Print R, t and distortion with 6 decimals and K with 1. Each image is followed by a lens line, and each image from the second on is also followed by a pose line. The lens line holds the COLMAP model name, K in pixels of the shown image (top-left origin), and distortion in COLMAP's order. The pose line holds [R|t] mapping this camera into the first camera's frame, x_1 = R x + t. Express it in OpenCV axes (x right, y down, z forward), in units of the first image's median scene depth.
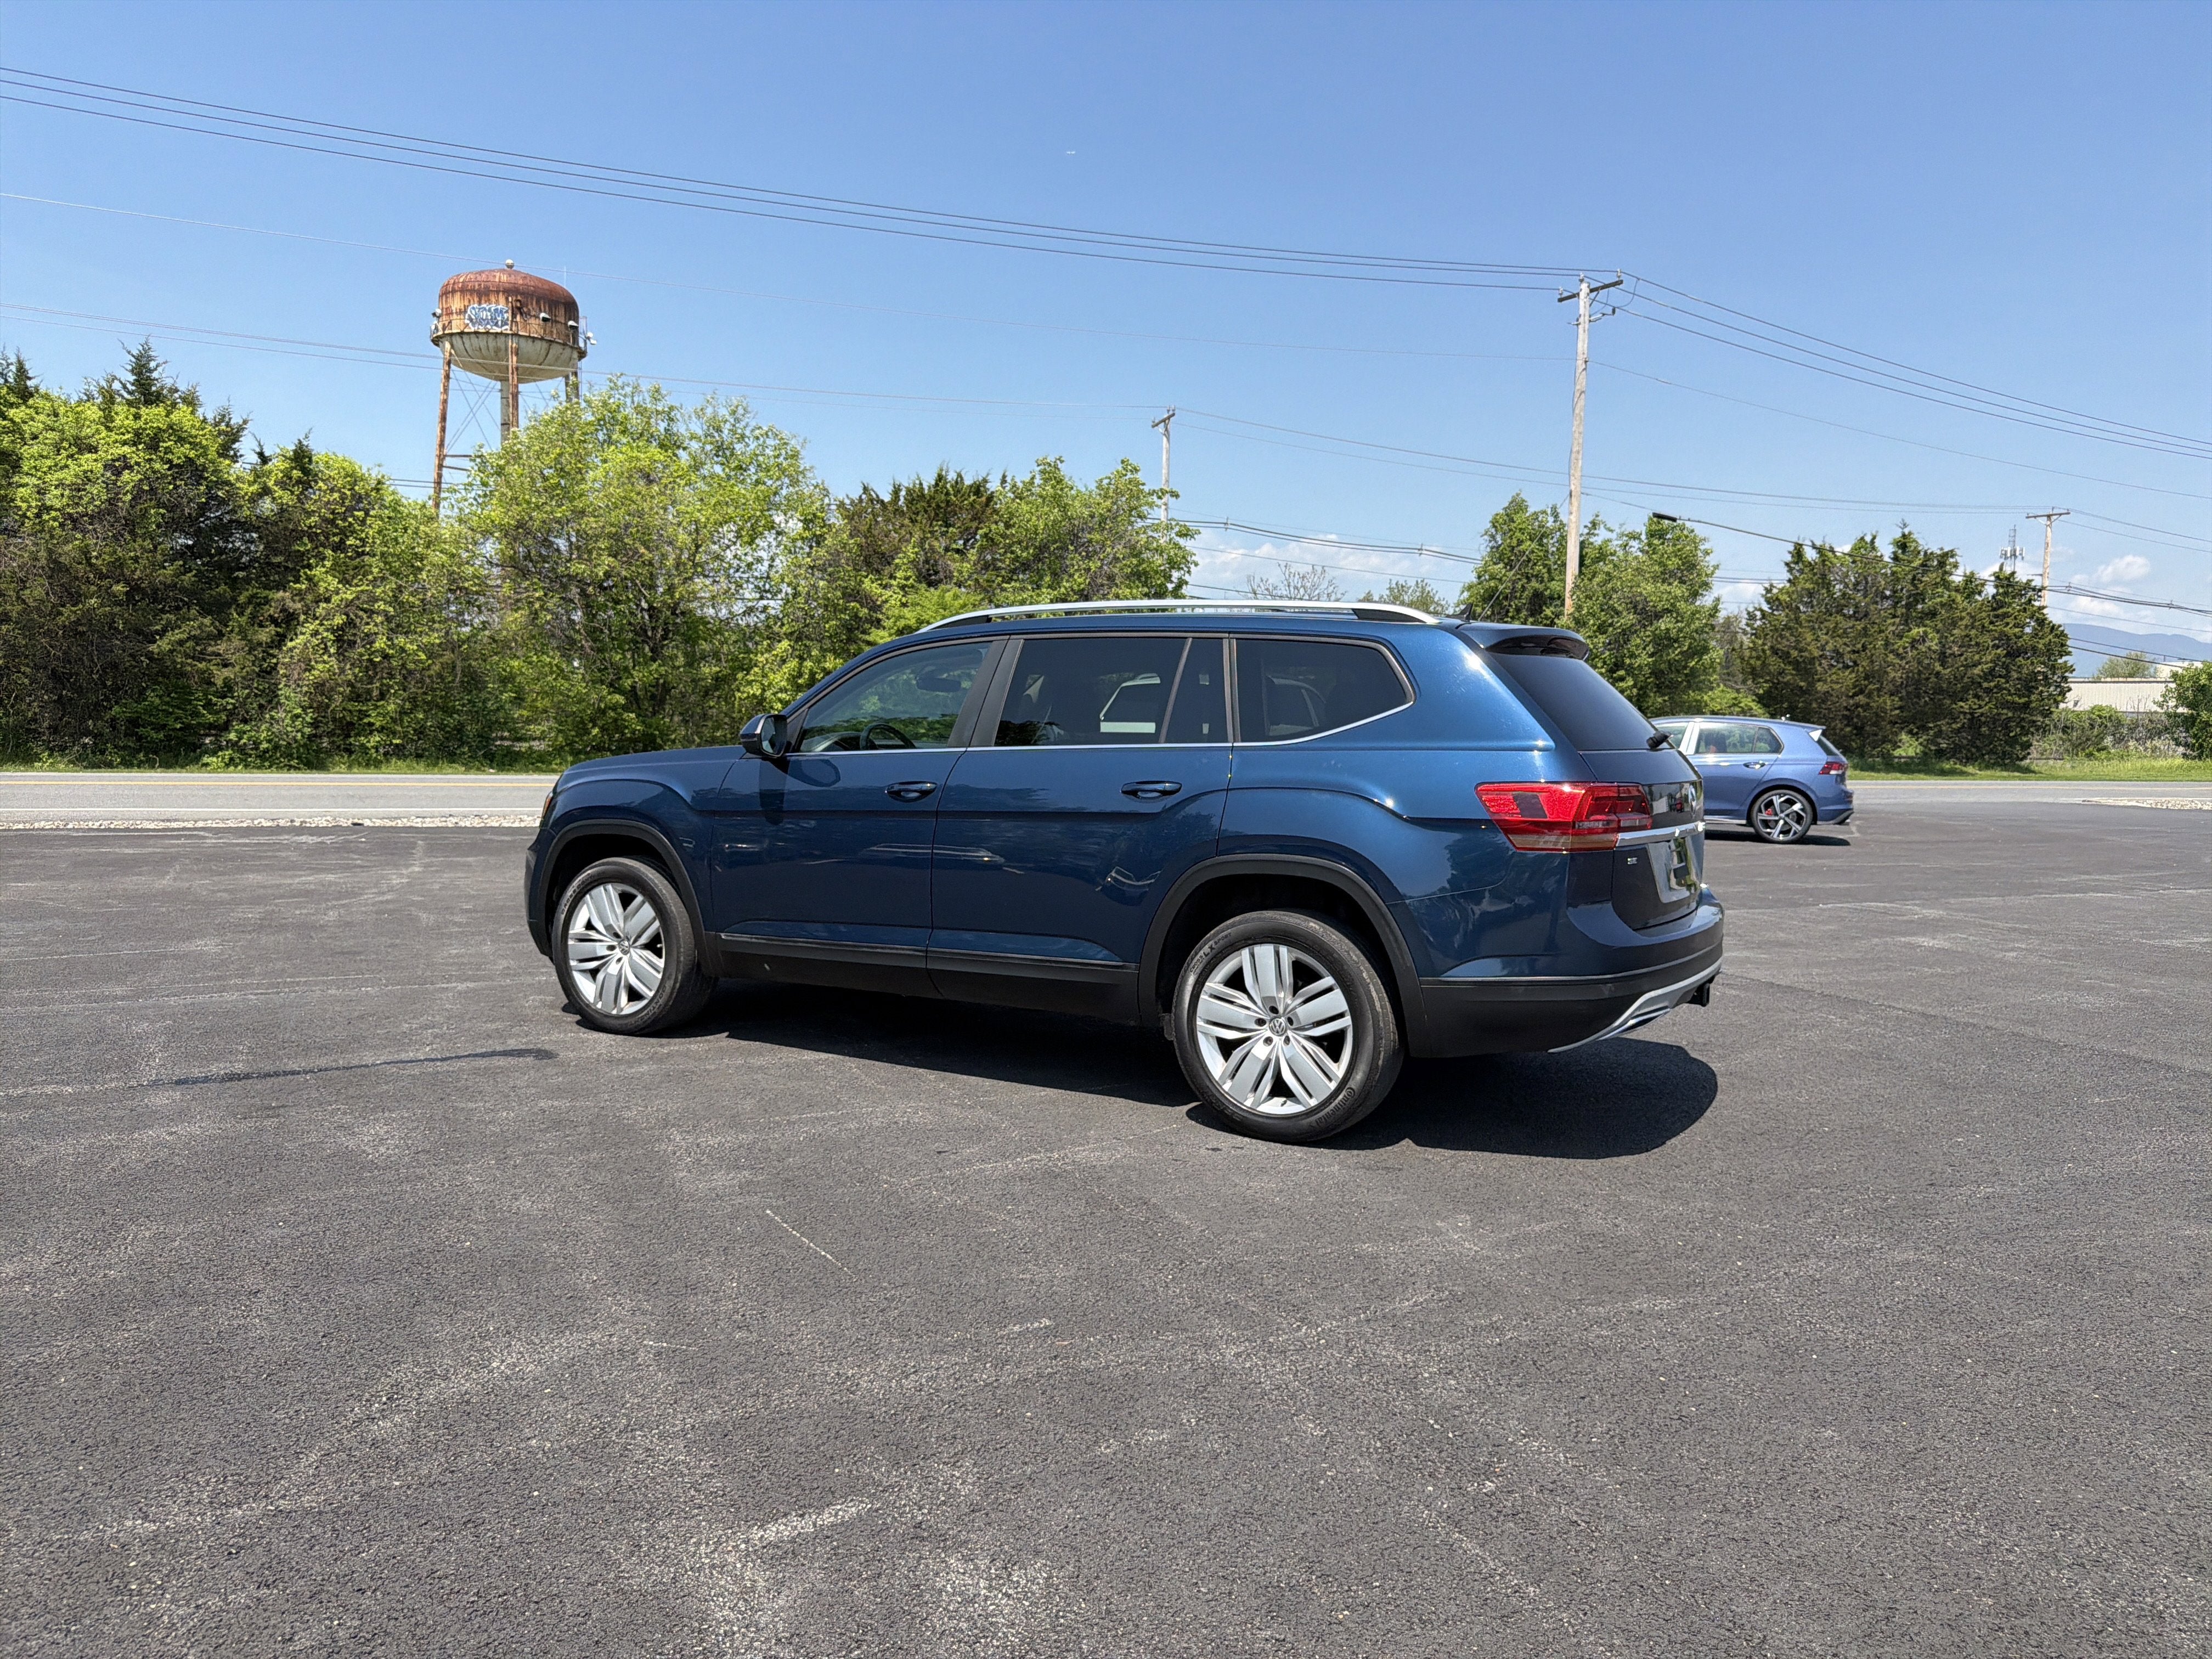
lens RADIAL K [[1615.5, 0, 1113.6], [0, 1615.5, 839.8], [0, 0, 1]] dist [-0.004992, -0.004347]
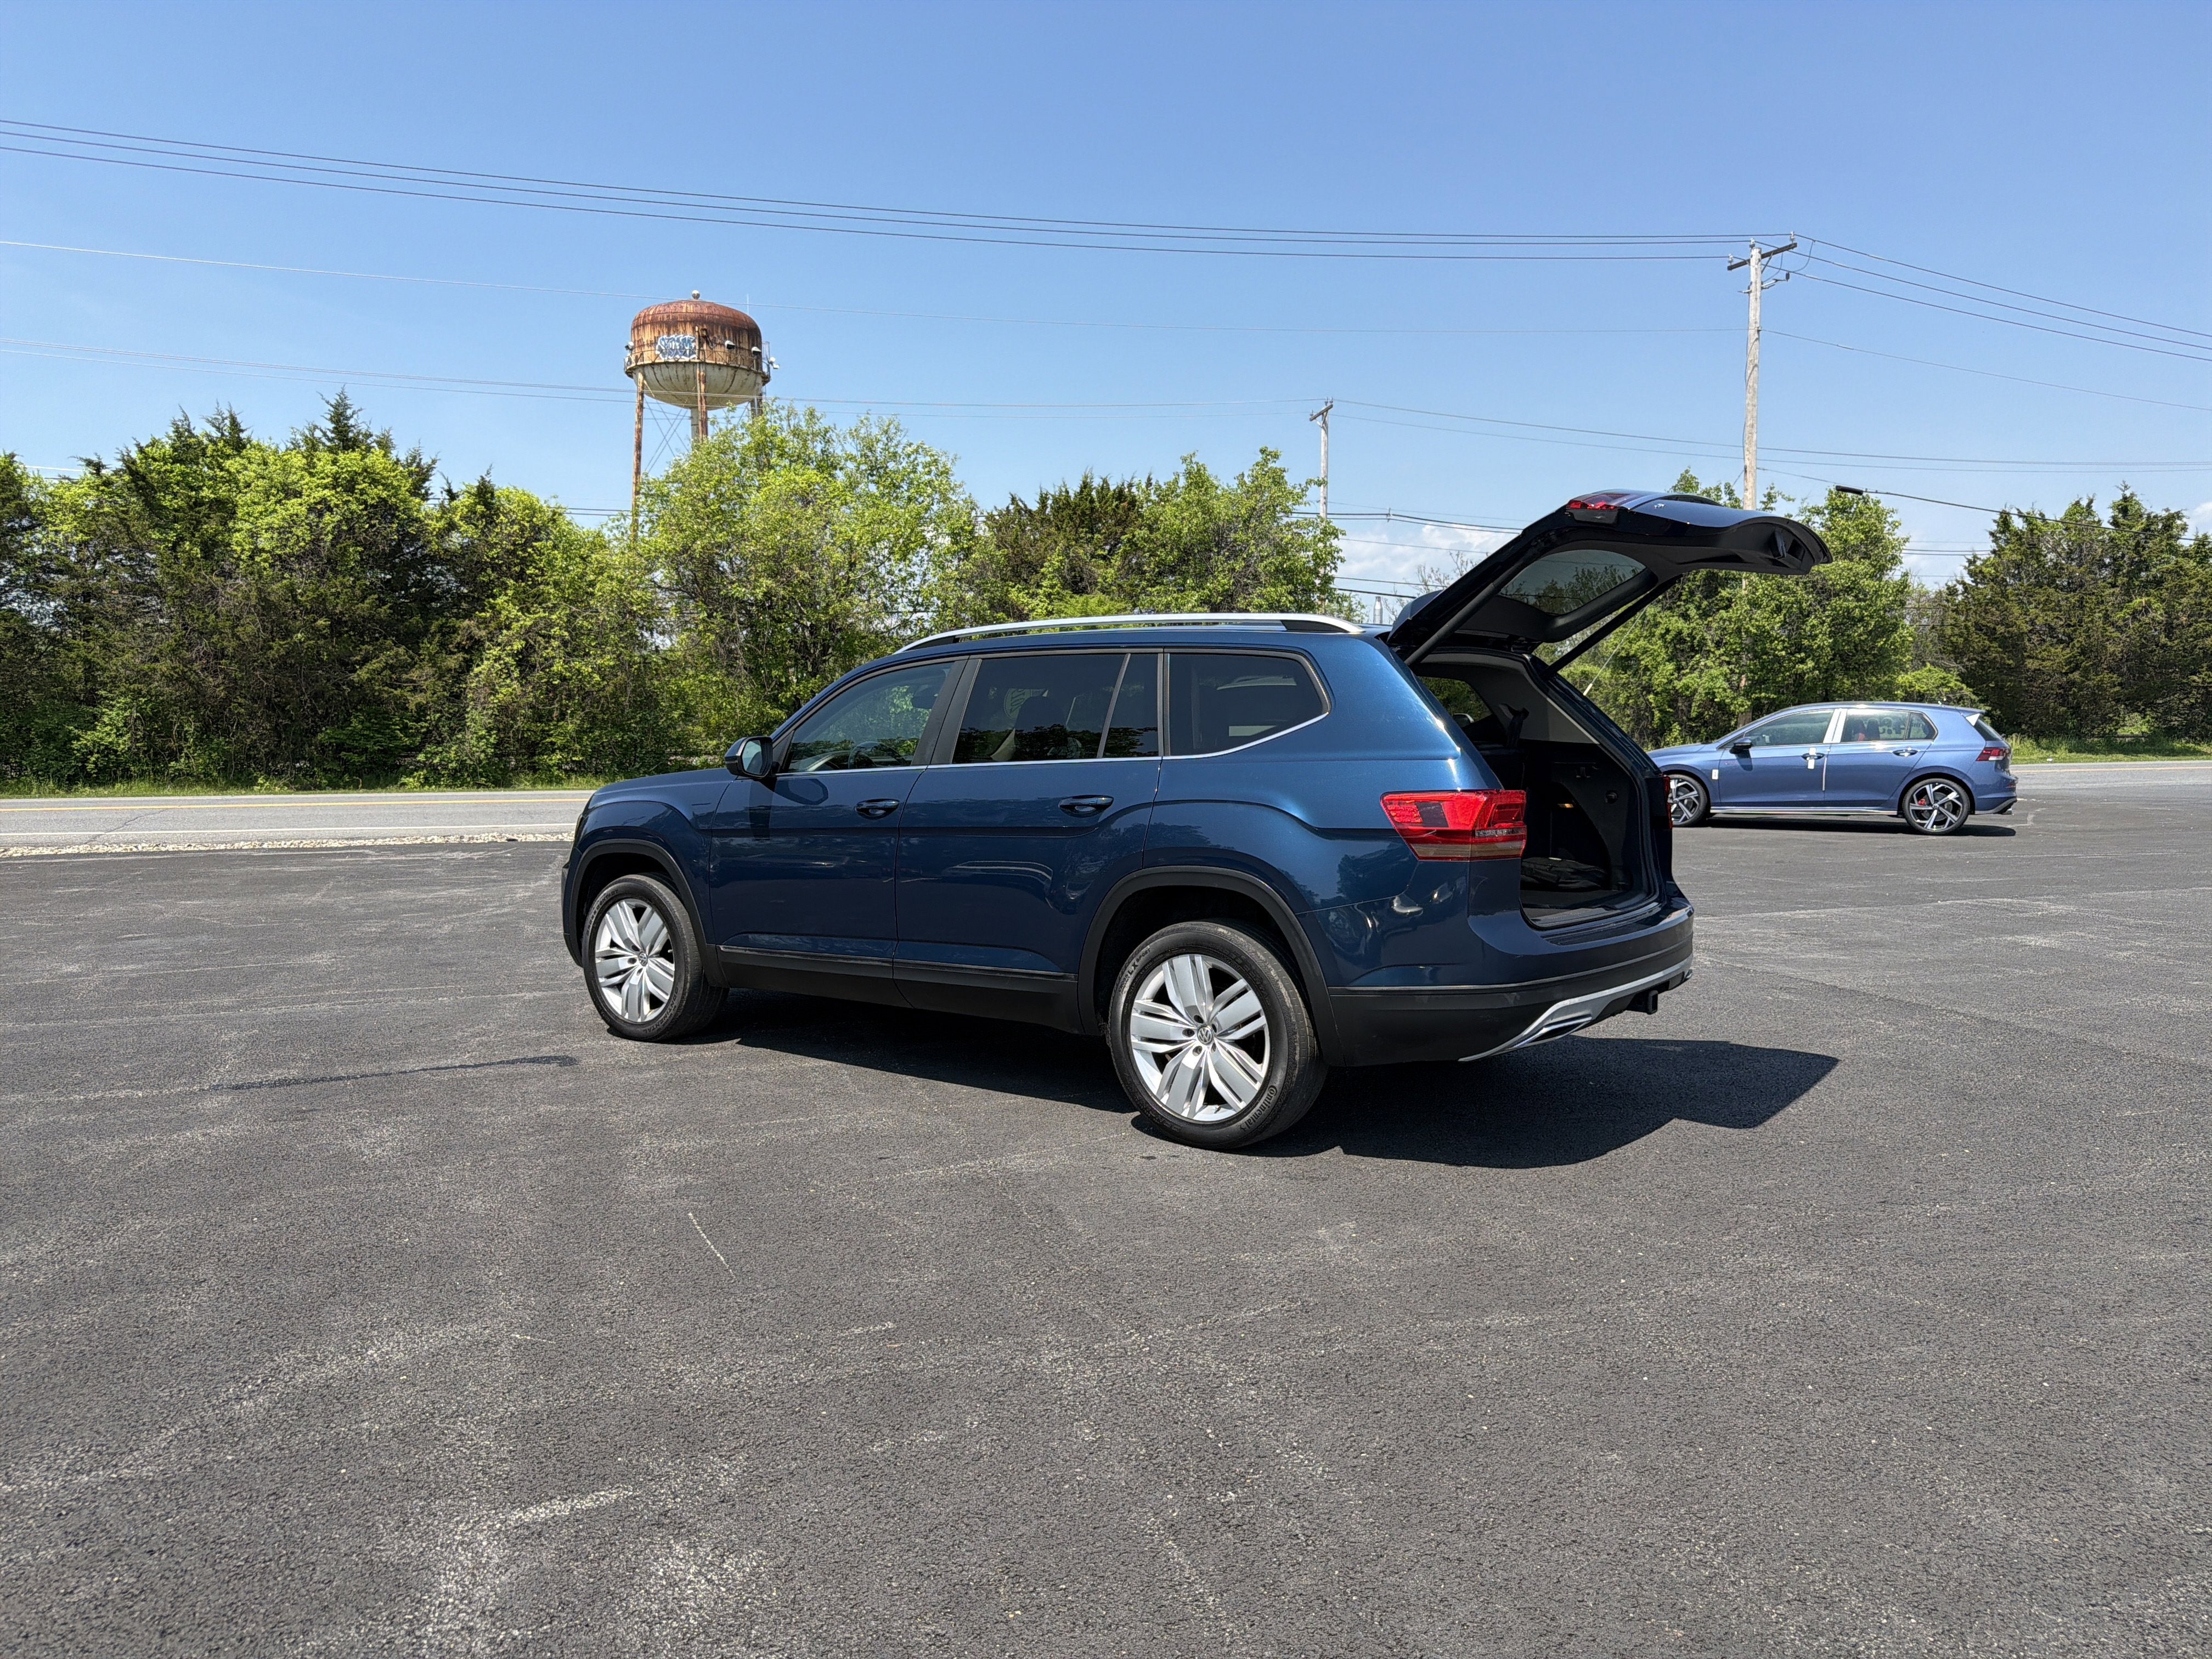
lens RADIAL K [[1609.0, 0, 1086.1], [0, 1609.0, 851.2], [0, 0, 1]] dist [0.025693, -0.053673]
pose [[0.991037, -0.015912, -0.132634, 0.027568], [0.016837, 0.999841, 0.005856, -0.001275], [0.132520, -0.008037, 0.991148, -0.001519]]
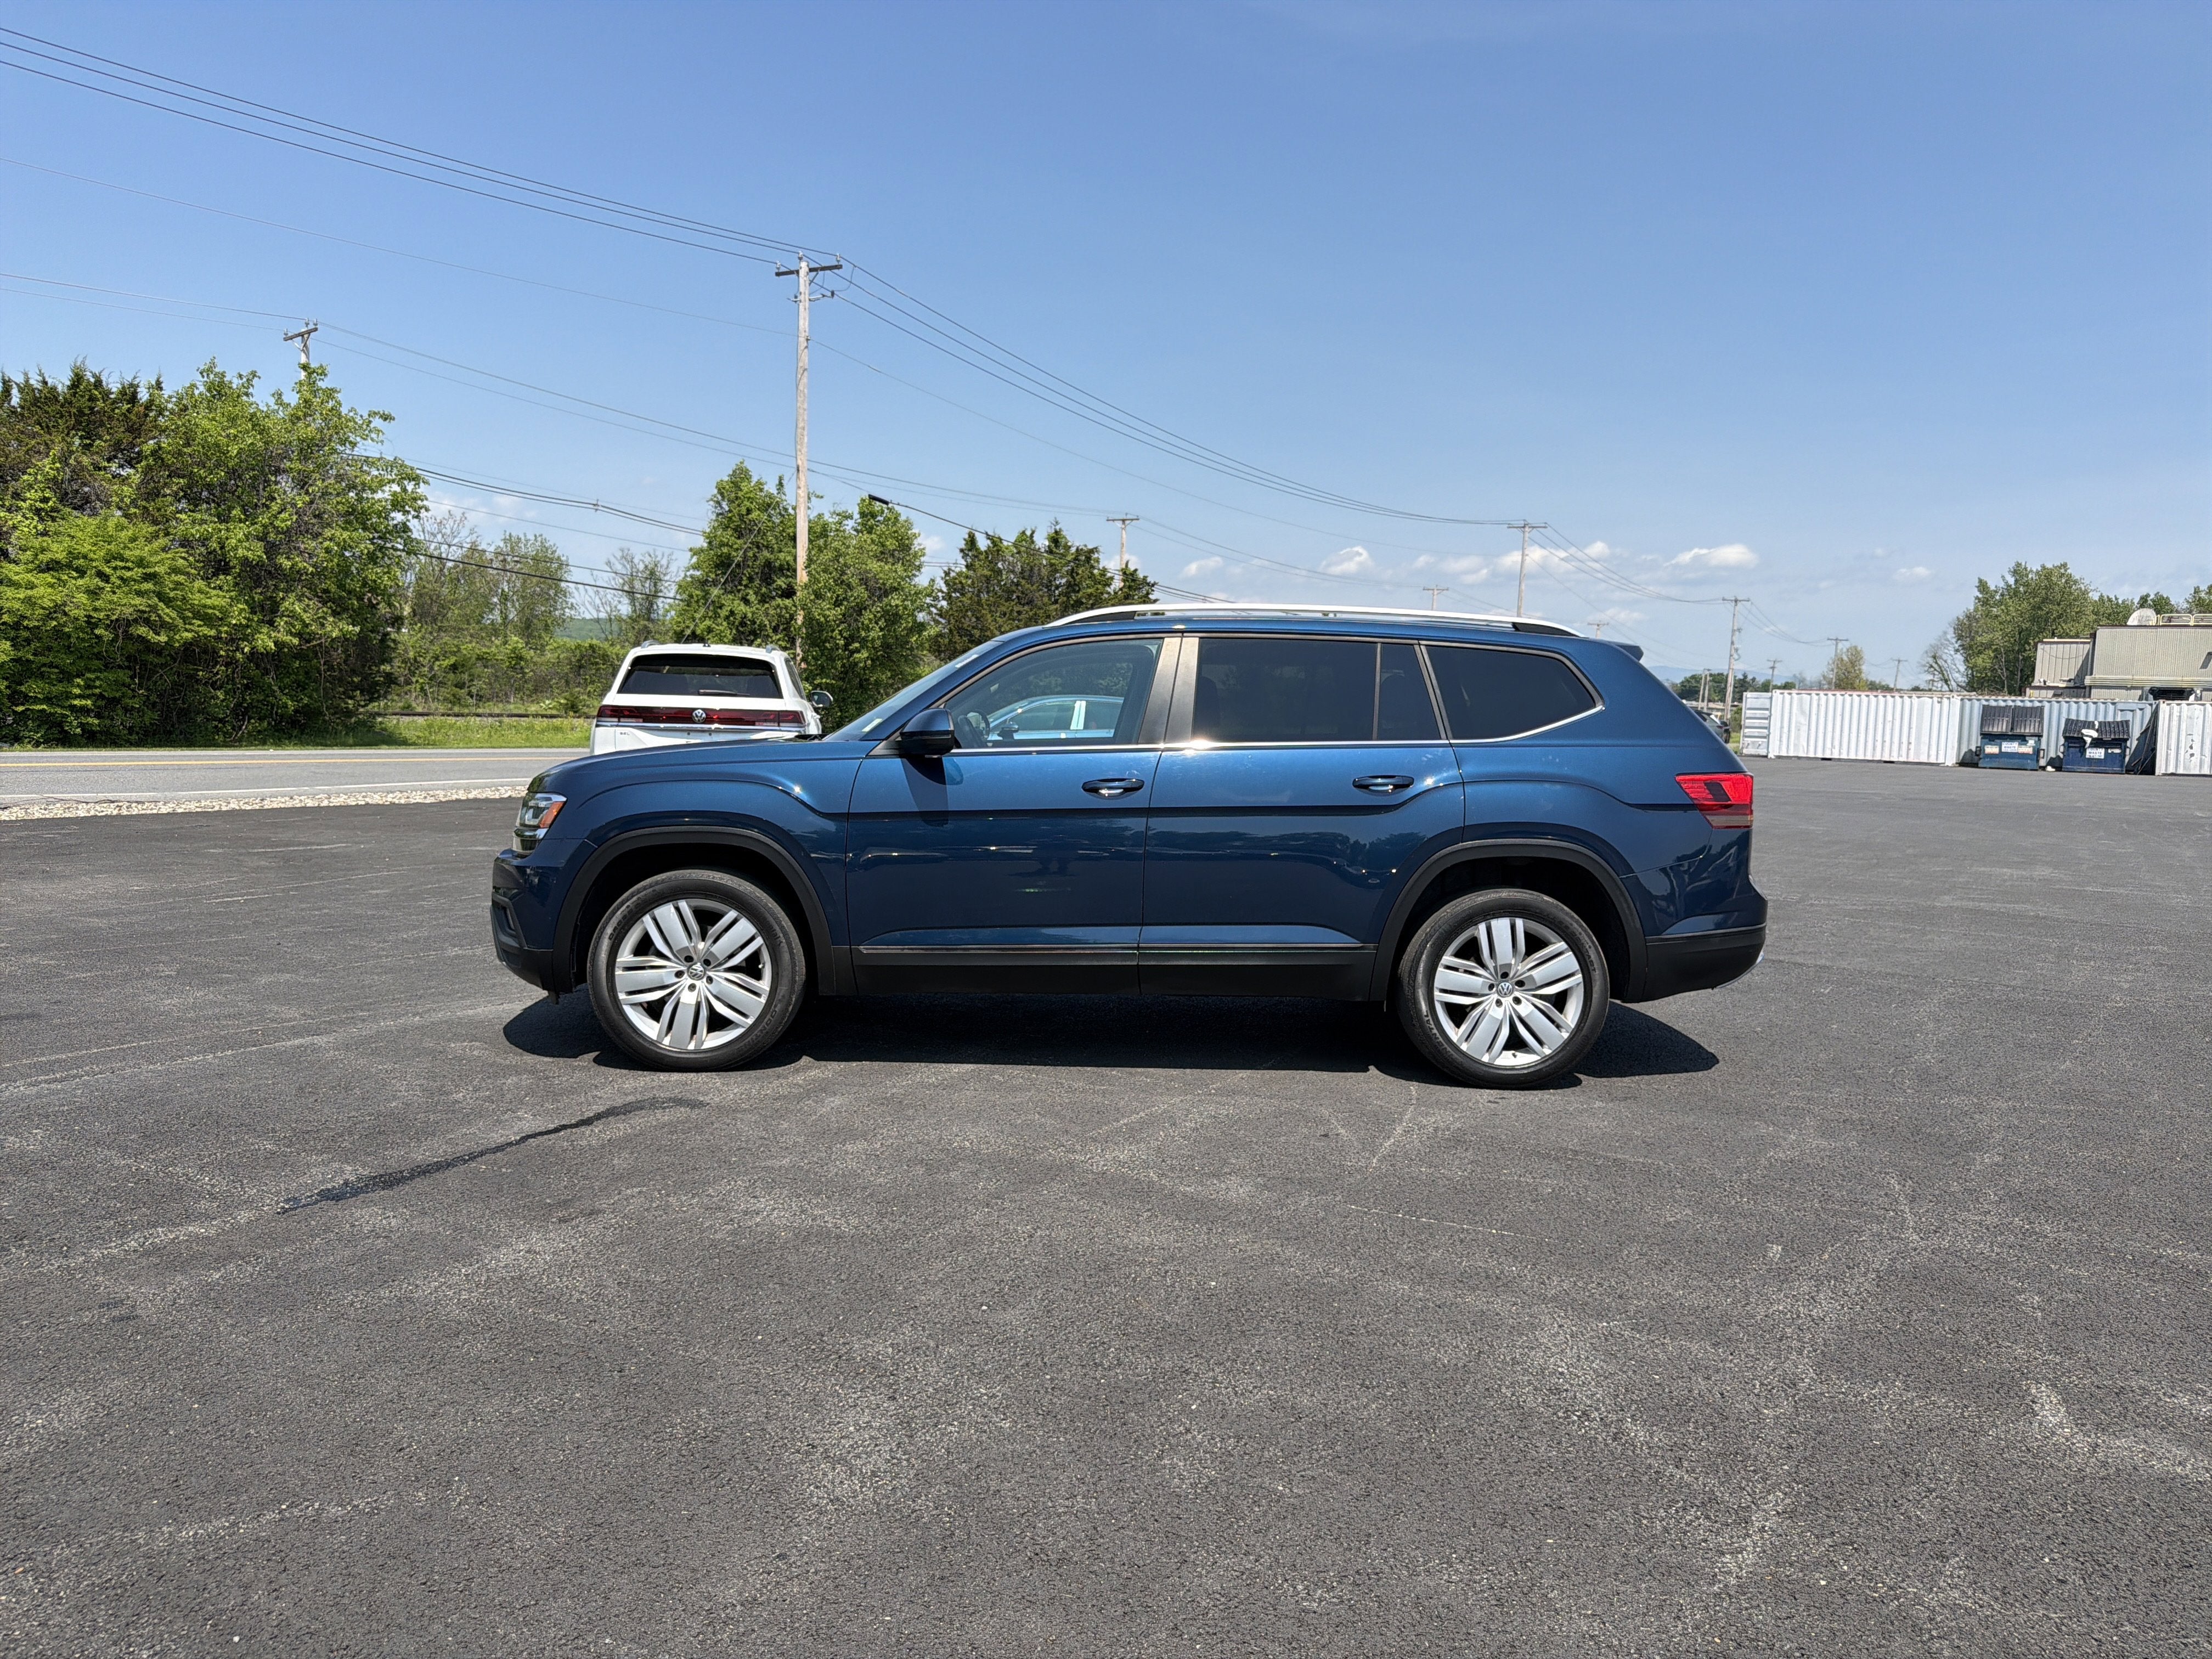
lens RADIAL K [[1599.3, 0, 1181.5], [0, 1599.3, 826.6], [0, 0, 1]] dist [0.029511, -0.062800]
pose [[0.827489, -0.029952, 0.560683, -0.122716], [0.022000, 0.999539, 0.020926, -0.004890], [-0.561051, -0.004981, 0.827766, 0.032097]]
